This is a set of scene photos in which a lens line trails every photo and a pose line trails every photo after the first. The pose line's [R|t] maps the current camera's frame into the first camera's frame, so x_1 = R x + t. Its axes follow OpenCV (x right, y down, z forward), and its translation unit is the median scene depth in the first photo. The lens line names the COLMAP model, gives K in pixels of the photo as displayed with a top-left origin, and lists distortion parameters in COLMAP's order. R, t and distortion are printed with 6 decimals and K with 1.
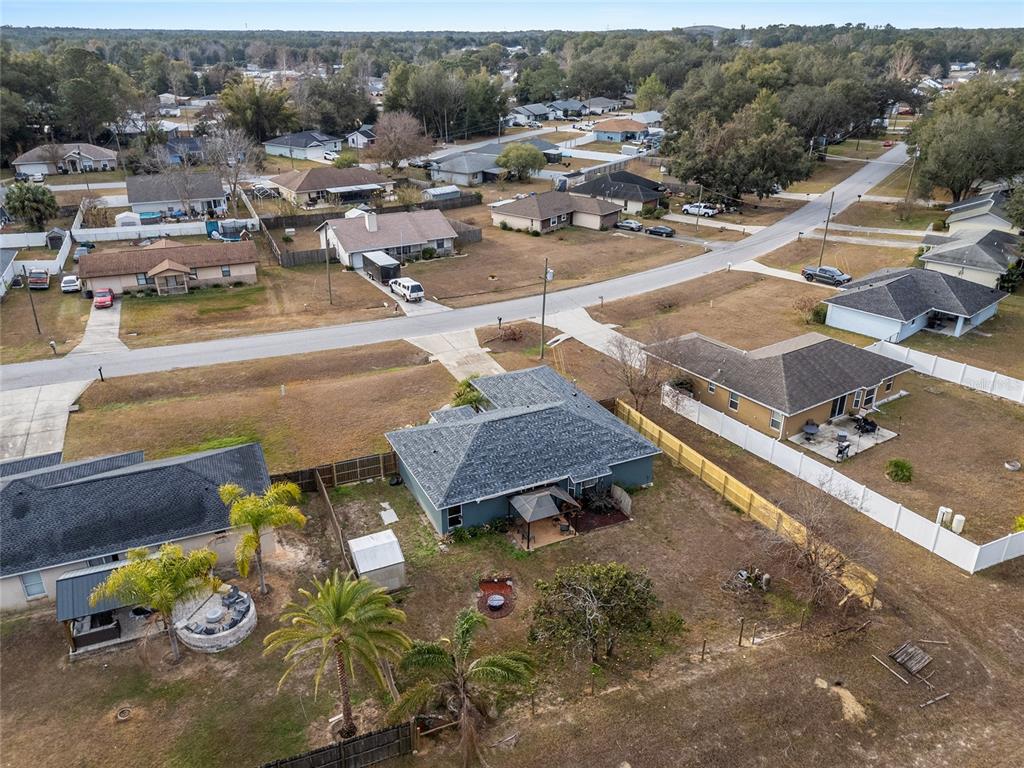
lens RADIAL K [[765.1, 0, 512.0], [0, 765.1, 384.0], [0, 0, 1]] dist [0.098553, -0.108624]
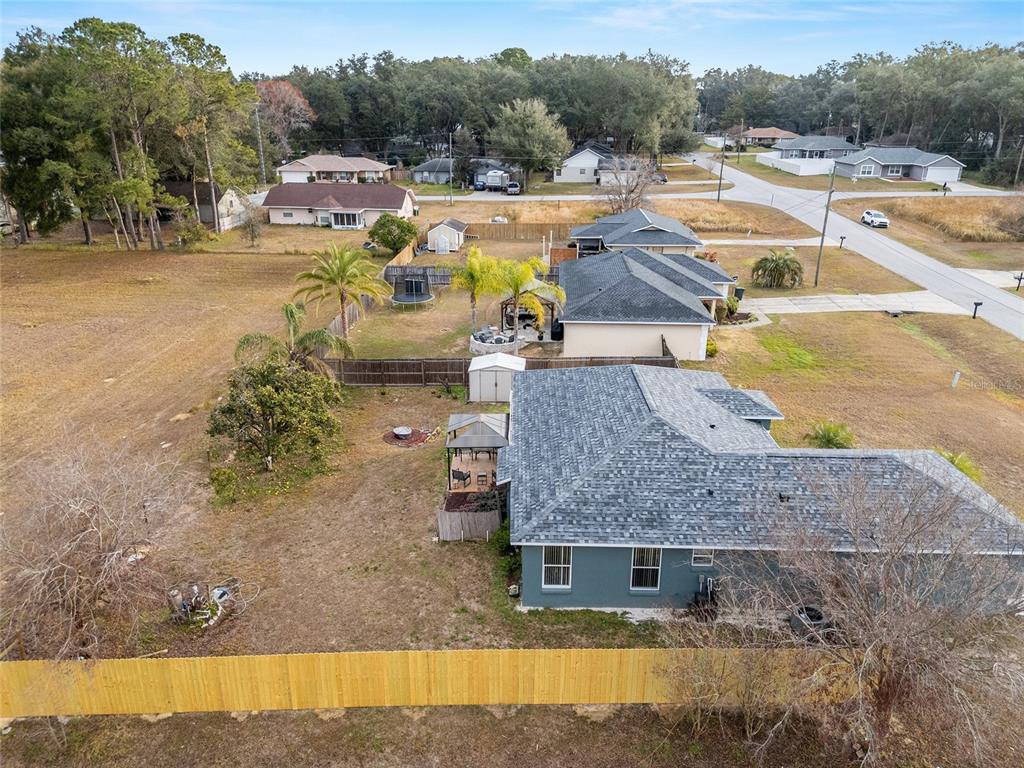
lens RADIAL K [[749.6, 0, 512.0], [0, 749.6, 384.0], [0, 0, 1]] dist [0.084715, -0.096751]
pose [[-0.440923, 0.302948, -0.844872, 0.370154], [-0.377098, 0.791675, 0.480673, -0.137729], [0.814484, 0.530540, -0.234827, 0.717077]]
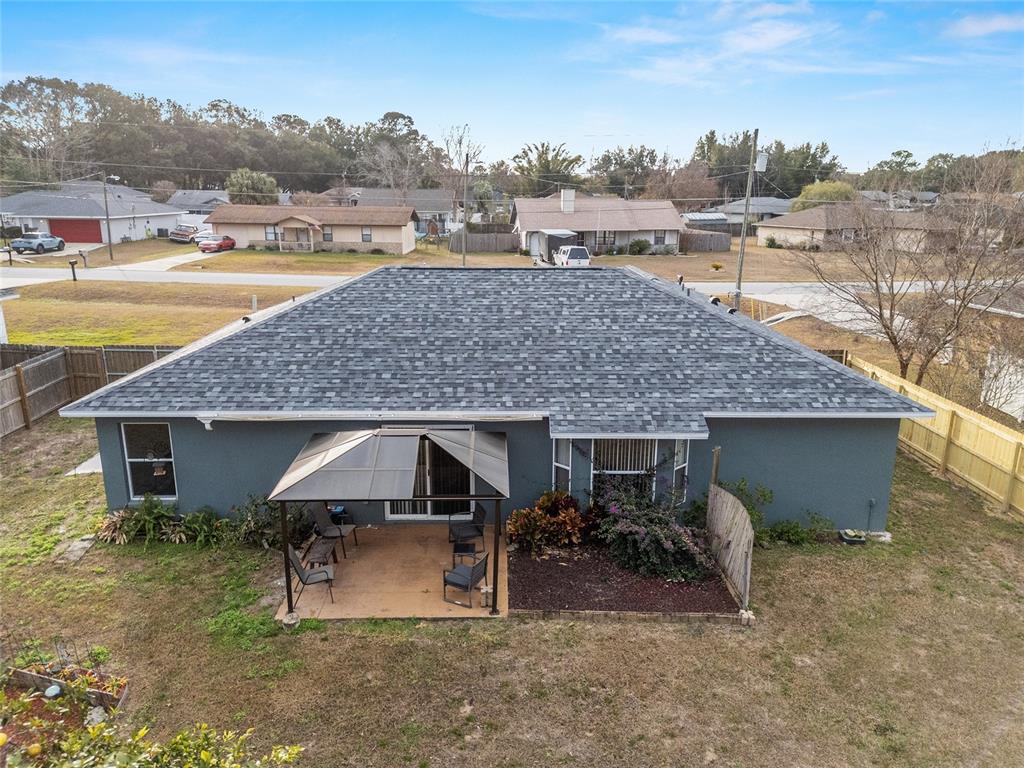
lens RADIAL K [[749.6, 0, 512.0], [0, 749.6, 384.0], [0, 0, 1]] dist [0.084715, -0.096751]
pose [[0.907629, 0.110309, -0.405020, 0.113871], [-0.177991, 0.974957, -0.133335, 0.095710], [0.380169, 0.193108, 0.904533, 0.470030]]
